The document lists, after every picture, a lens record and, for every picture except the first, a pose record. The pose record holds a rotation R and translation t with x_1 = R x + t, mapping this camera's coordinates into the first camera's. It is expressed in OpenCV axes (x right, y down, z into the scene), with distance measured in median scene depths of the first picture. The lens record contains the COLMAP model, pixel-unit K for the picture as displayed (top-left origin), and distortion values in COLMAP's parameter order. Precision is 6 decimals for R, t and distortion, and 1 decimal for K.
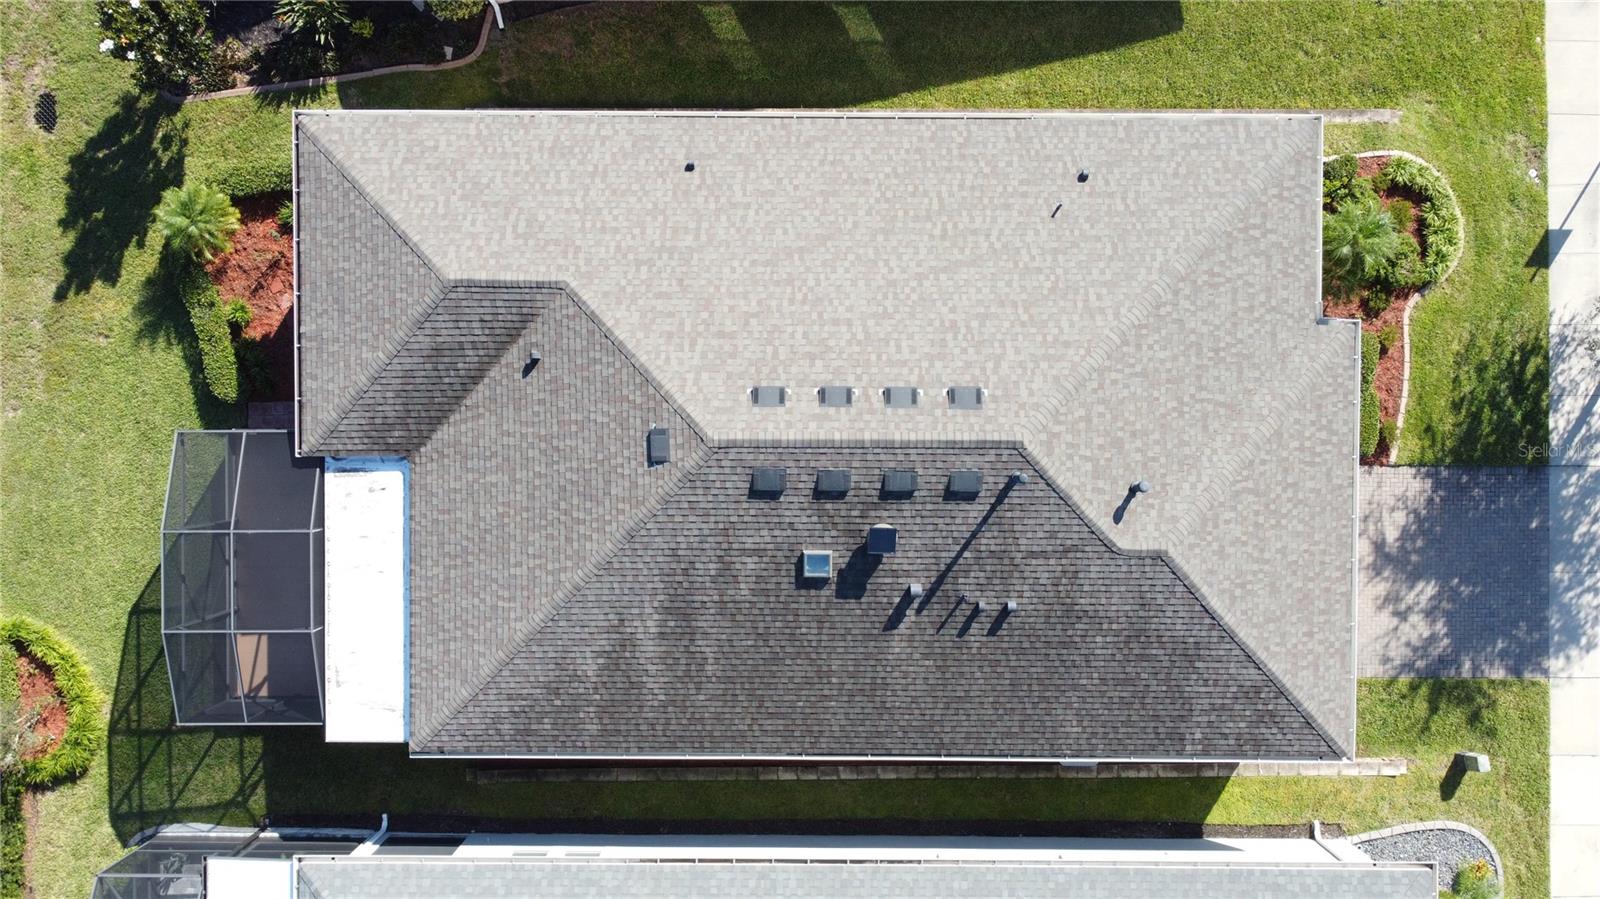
lens RADIAL K [[1207.9, 0, 800.0], [0, 1207.9, 449.5], [0, 0, 1]] dist [0.008583, -0.020575]
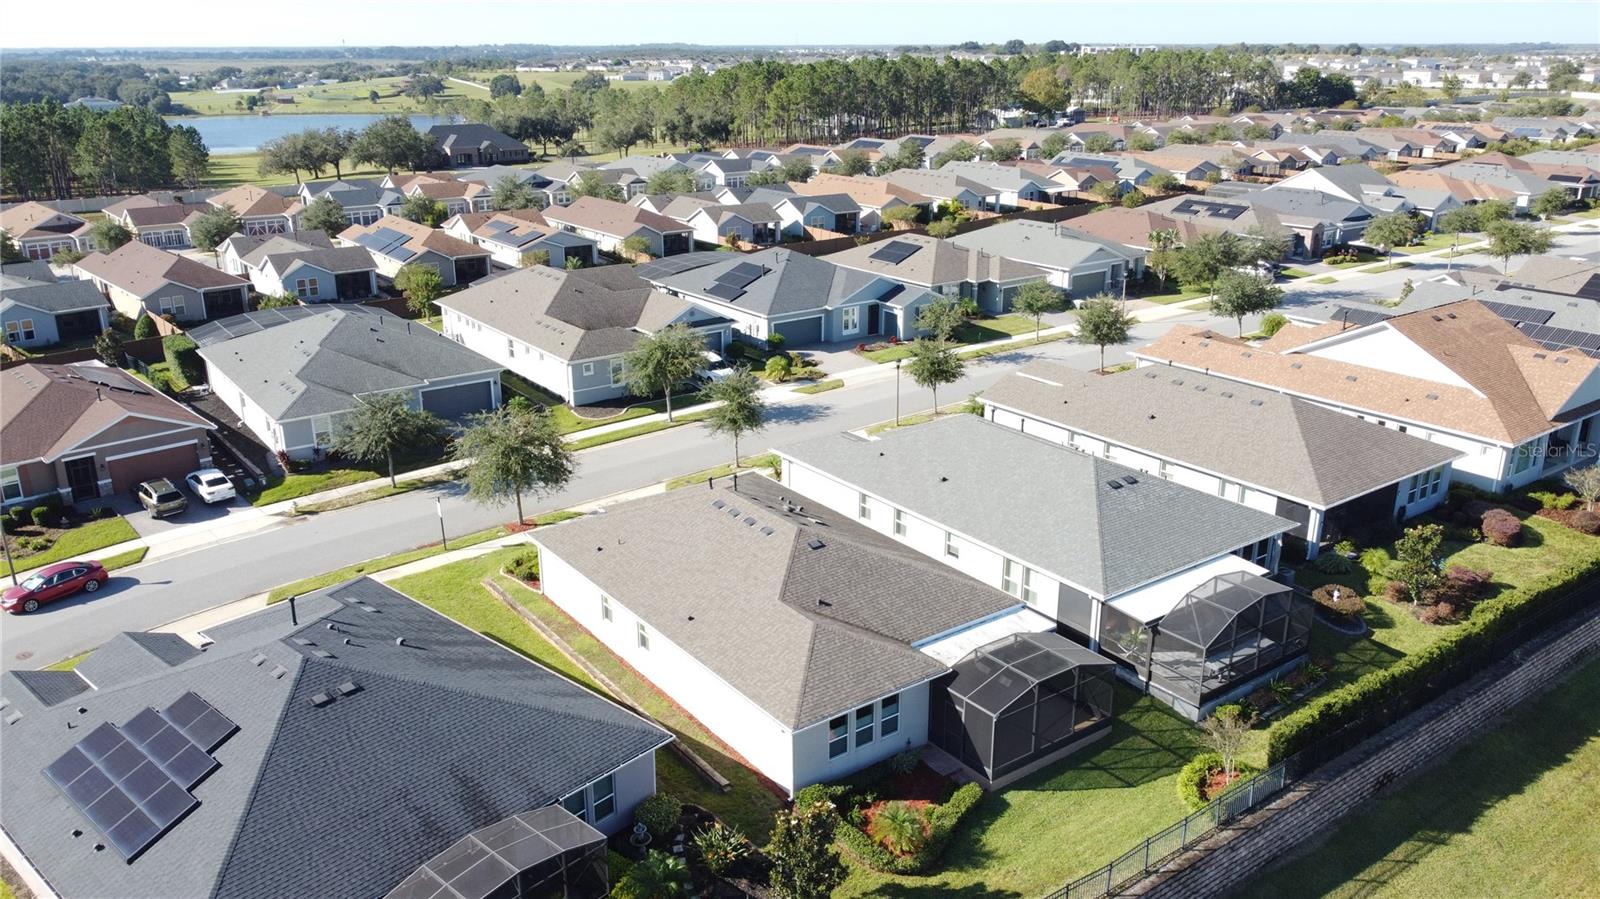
lens RADIAL K [[1207.9, 0, 800.0], [0, 1207.9, 449.5], [0, 0, 1]] dist [0.008583, -0.020575]
pose [[-0.595160, -0.246130, 0.764987, -1.346284], [0.803305, -0.208341, 0.557938, -0.937058], [0.022053, 0.946580, 0.321714, 0.124153]]
